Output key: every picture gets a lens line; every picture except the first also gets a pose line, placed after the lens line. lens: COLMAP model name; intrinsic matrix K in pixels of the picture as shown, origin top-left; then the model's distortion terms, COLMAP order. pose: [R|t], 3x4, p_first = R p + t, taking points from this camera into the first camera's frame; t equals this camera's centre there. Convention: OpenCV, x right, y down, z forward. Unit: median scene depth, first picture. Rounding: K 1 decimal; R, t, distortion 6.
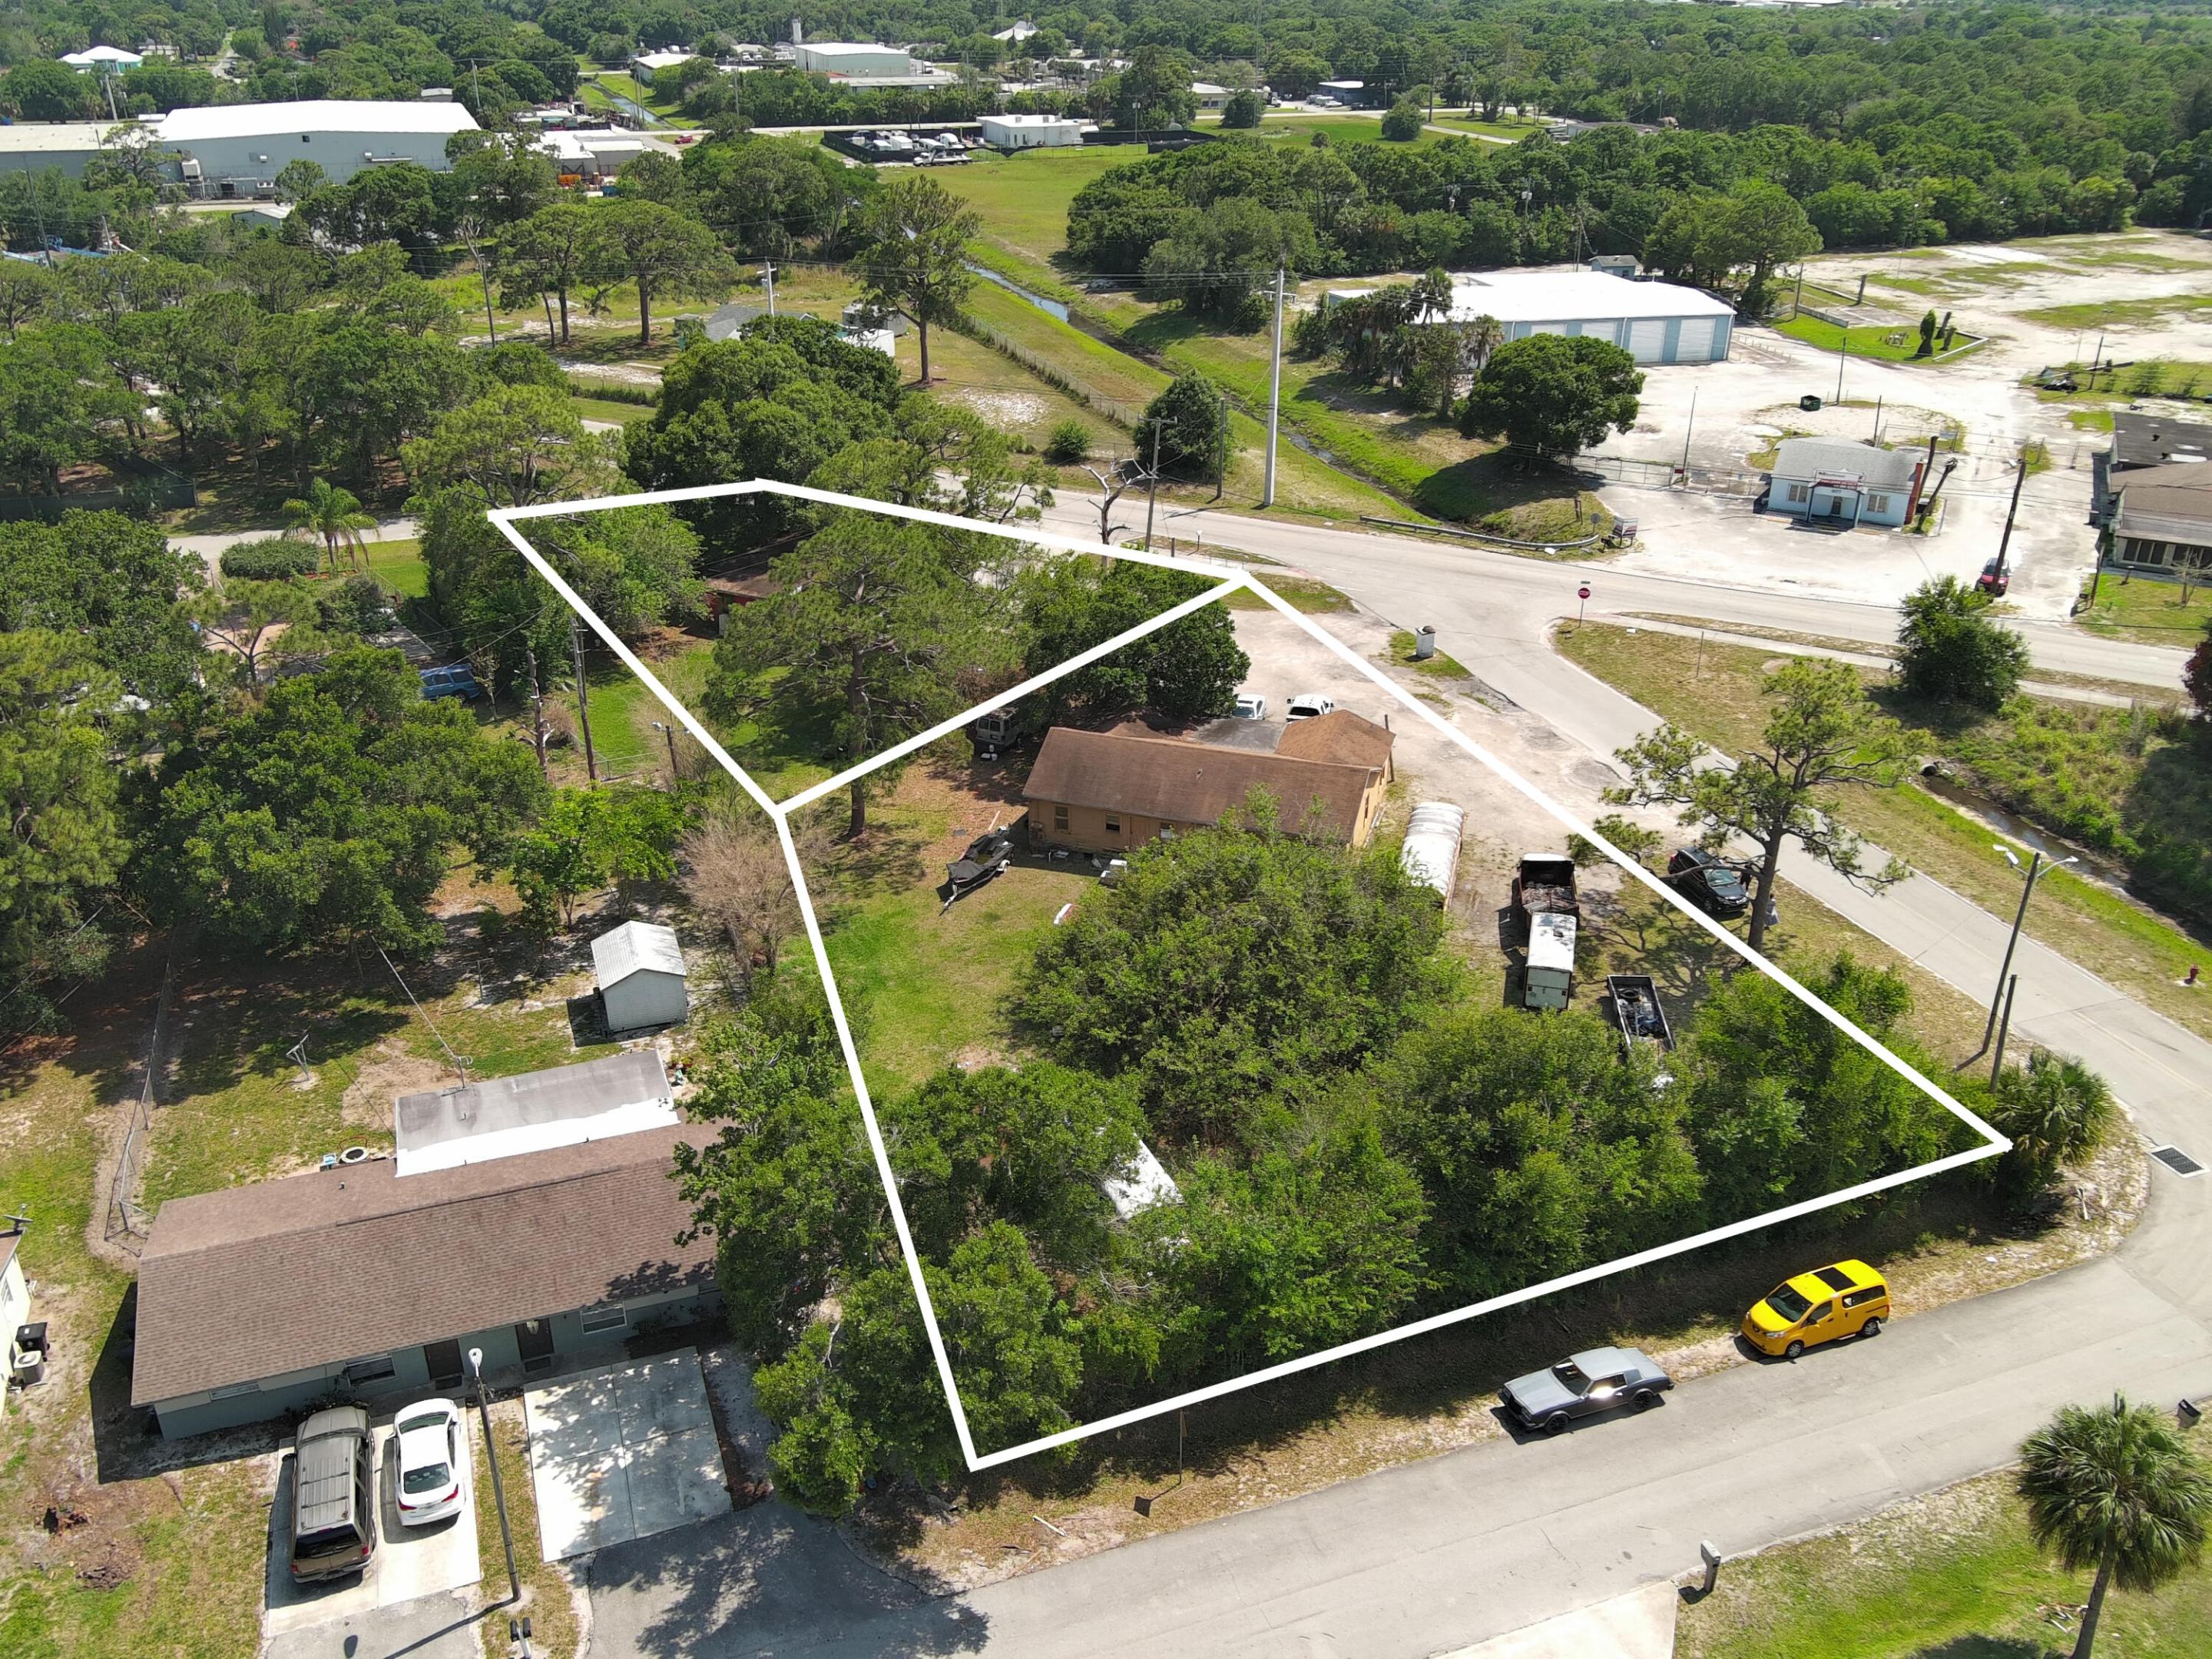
lens RADIAL K [[1819.0, 0, 1106.0], [0, 1819.0, 829.5], [0, 0, 1]] dist [0.004215, -0.011922]
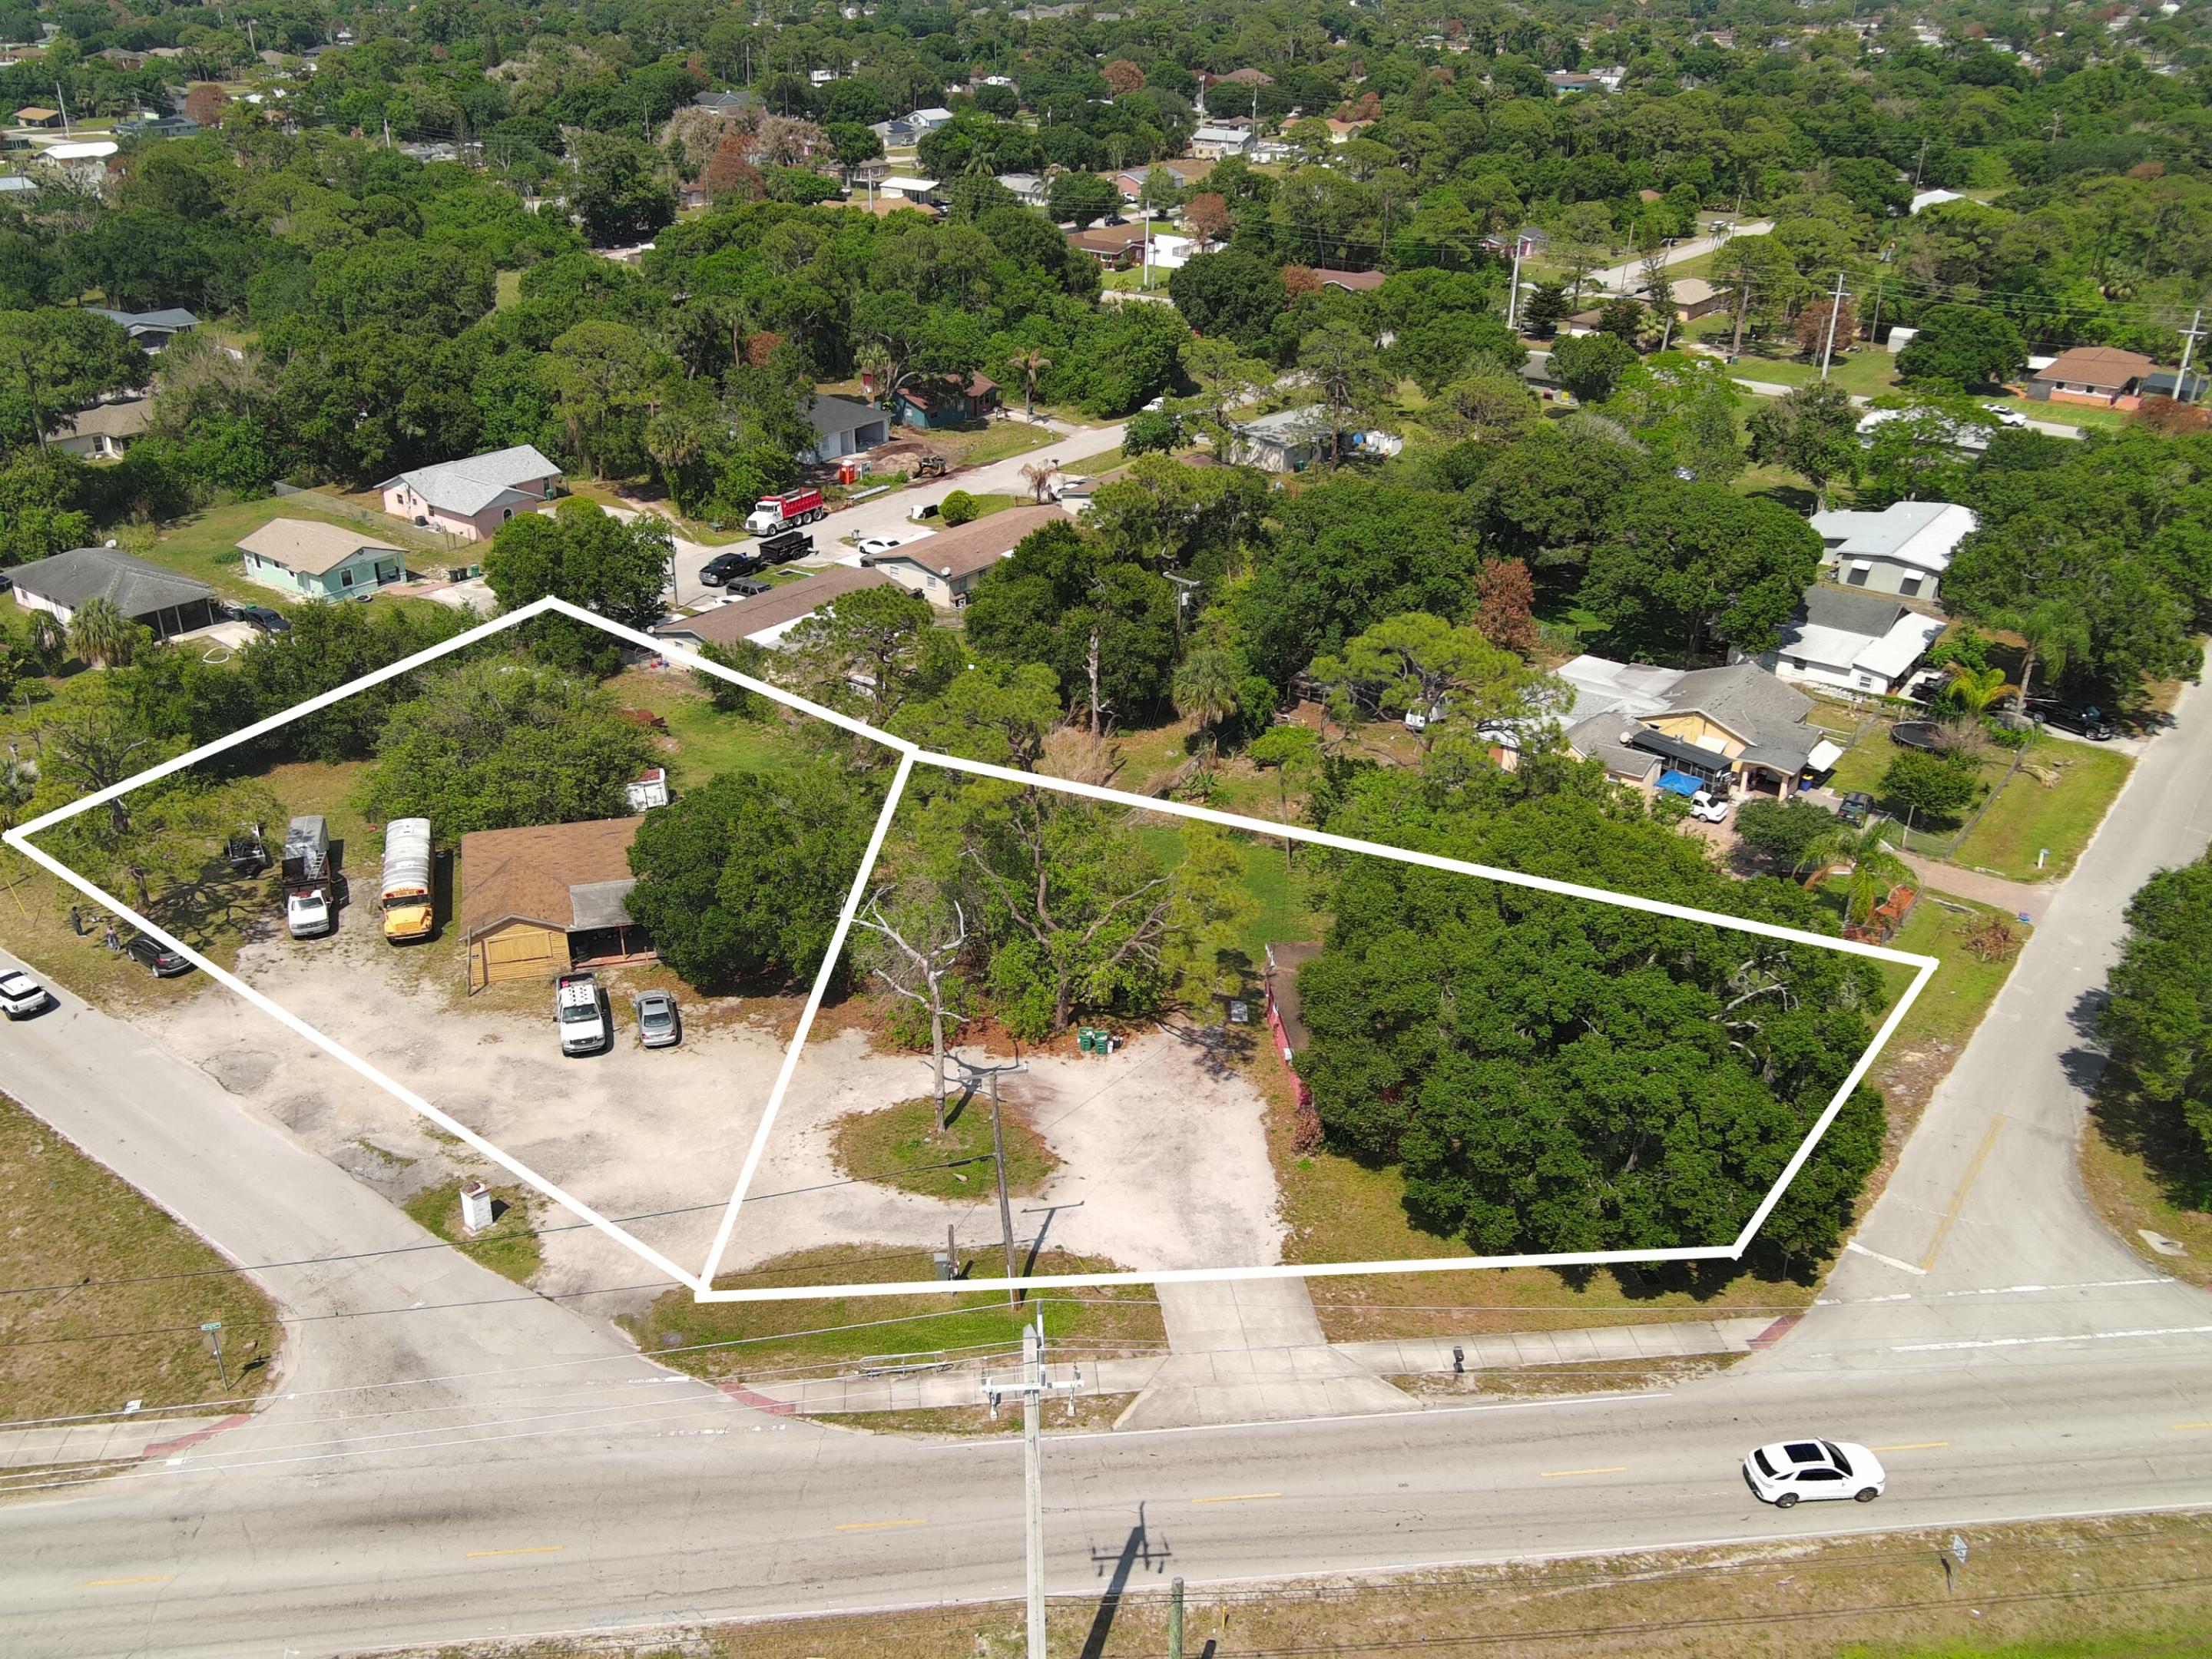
lens RADIAL K [[1815.8, 0, 1106.0], [0, 1815.8, 829.5], [0, 0, 1]] dist [0.013232, -0.032395]
pose [[-0.839643, 0.228025, -0.492955, 0.261217], [-0.251182, 0.641694, 0.724663, -0.696023], [0.481567, 0.732279, -0.481518, 1.238824]]
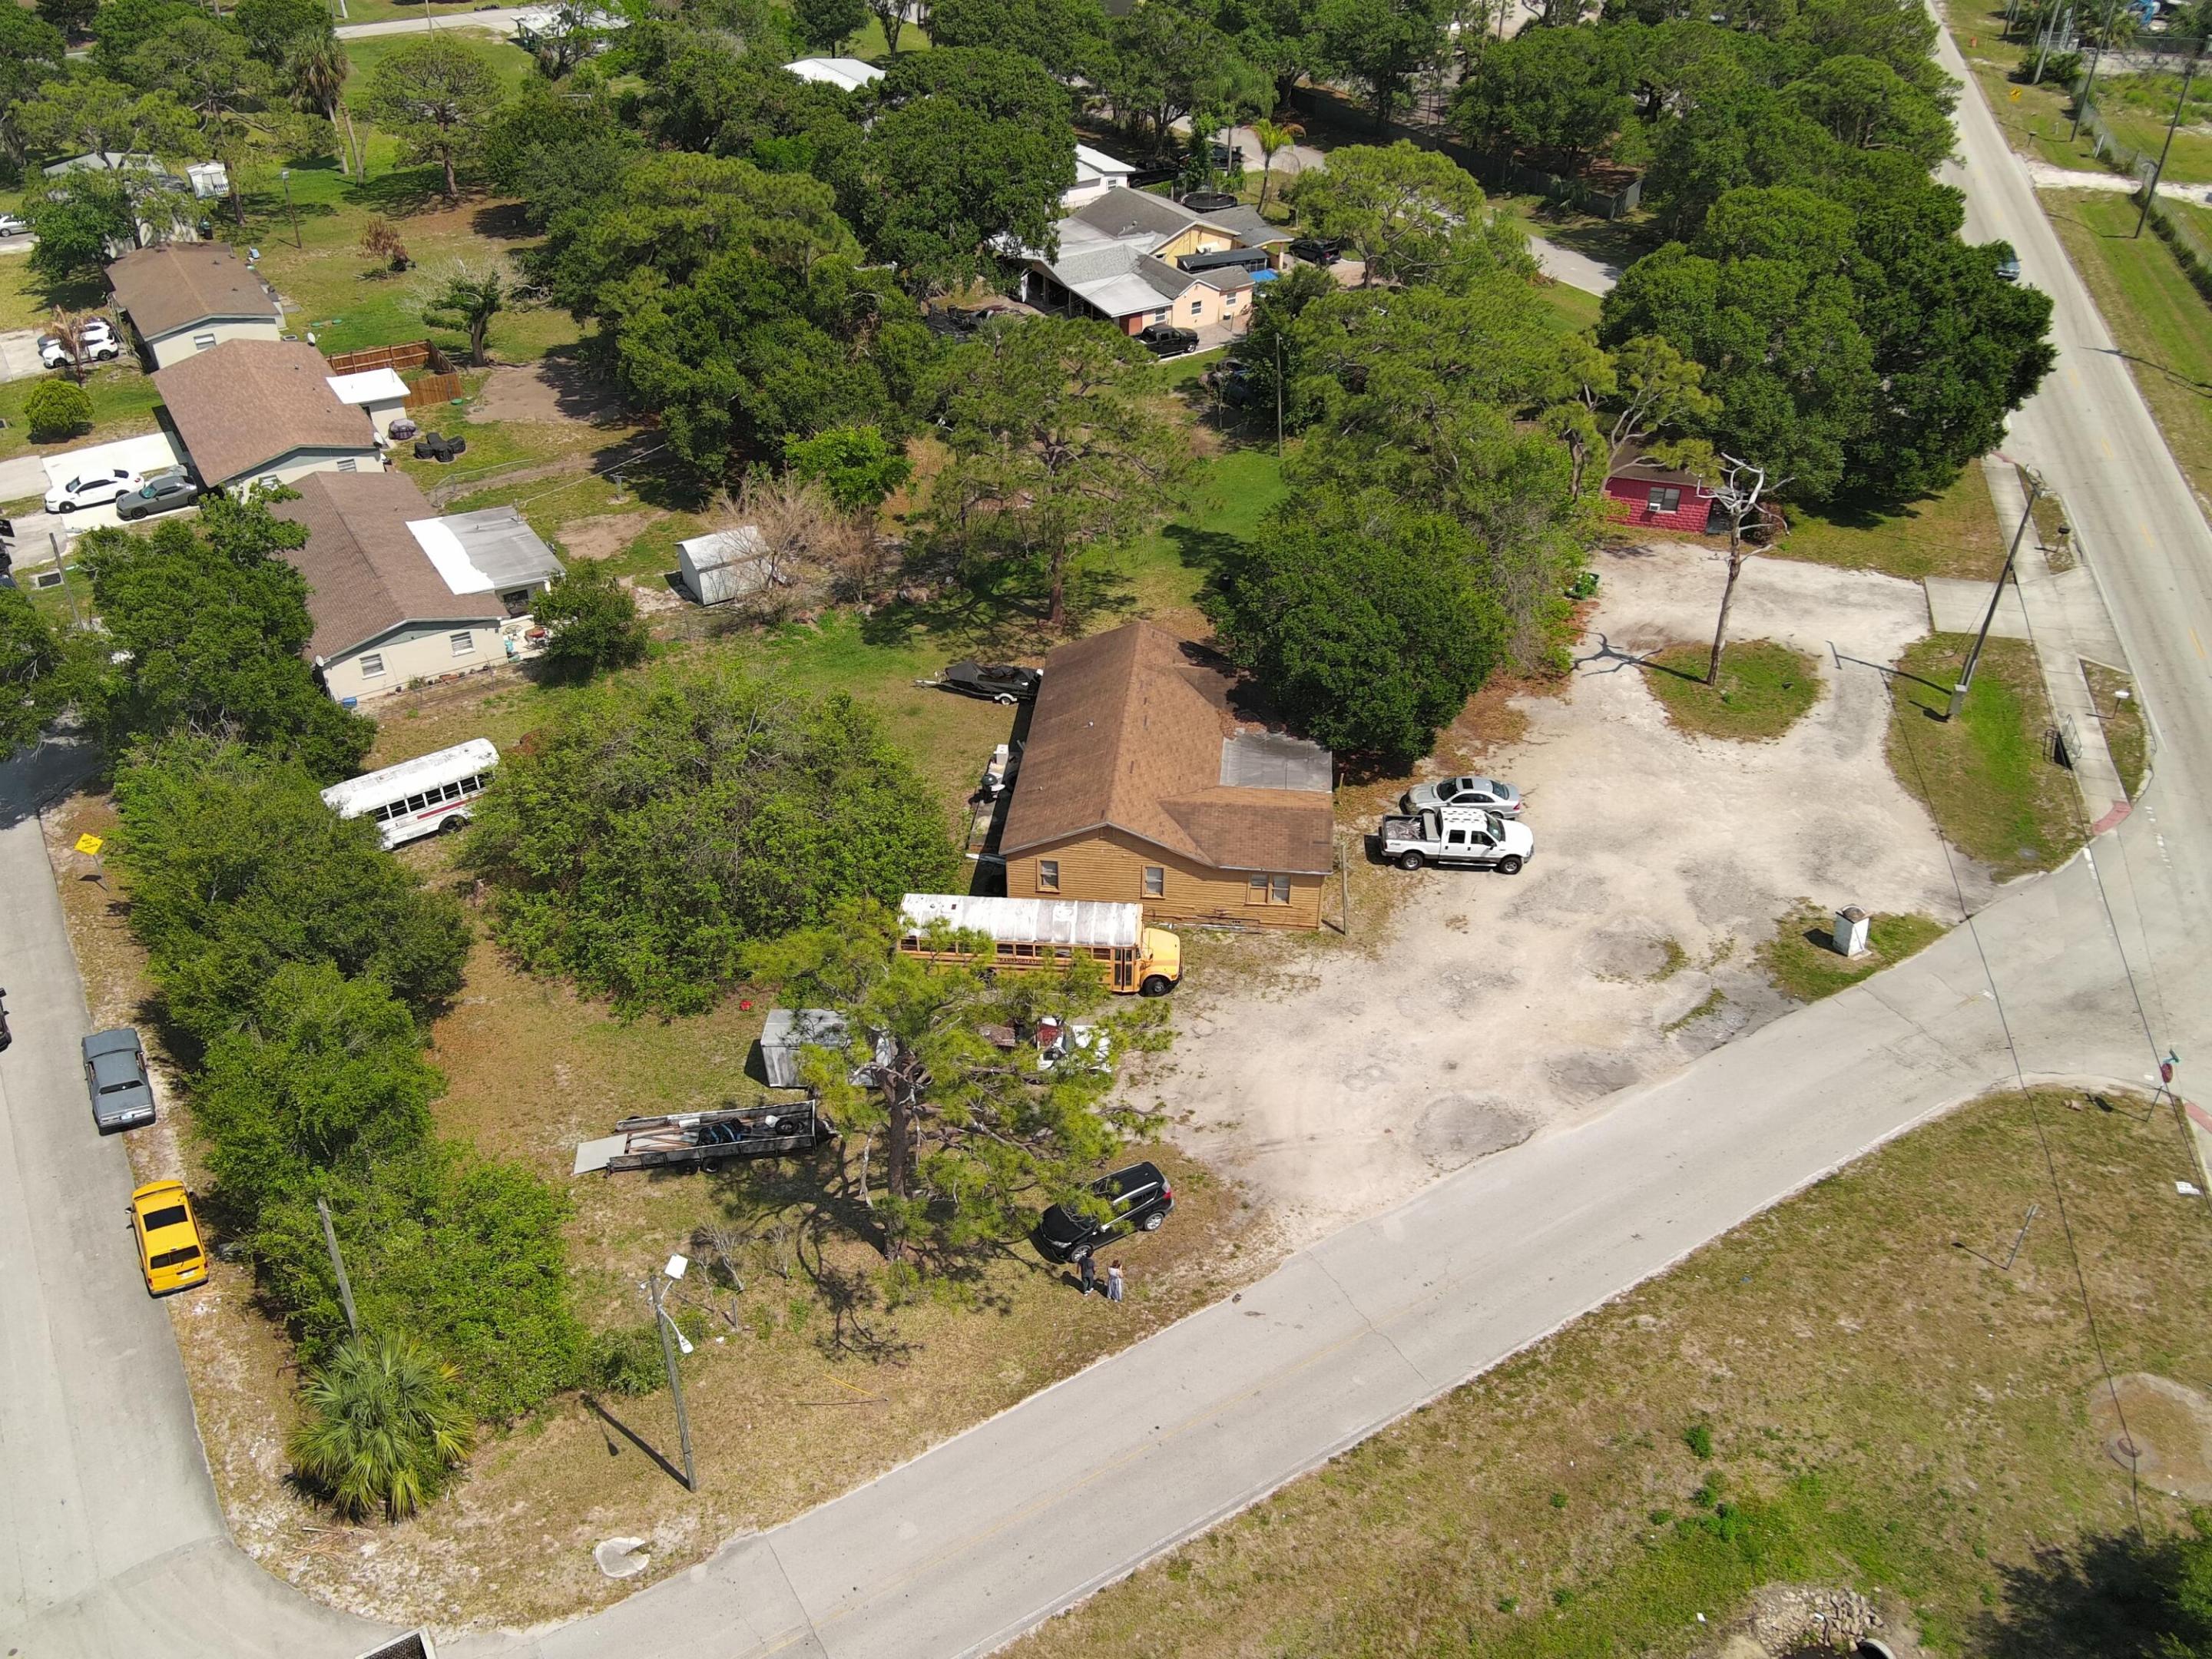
lens RADIAL K [[1819.0, 0, 1106.0], [0, 1819.0, 829.5], [0, 0, 1]] dist [0.004215, -0.011922]
pose [[0.207479, 0.561361, -0.801141, 0.558175], [-0.435167, 0.786432, 0.438355, -0.270700], [0.876117, 0.257681, 0.407454, 0.472046]]
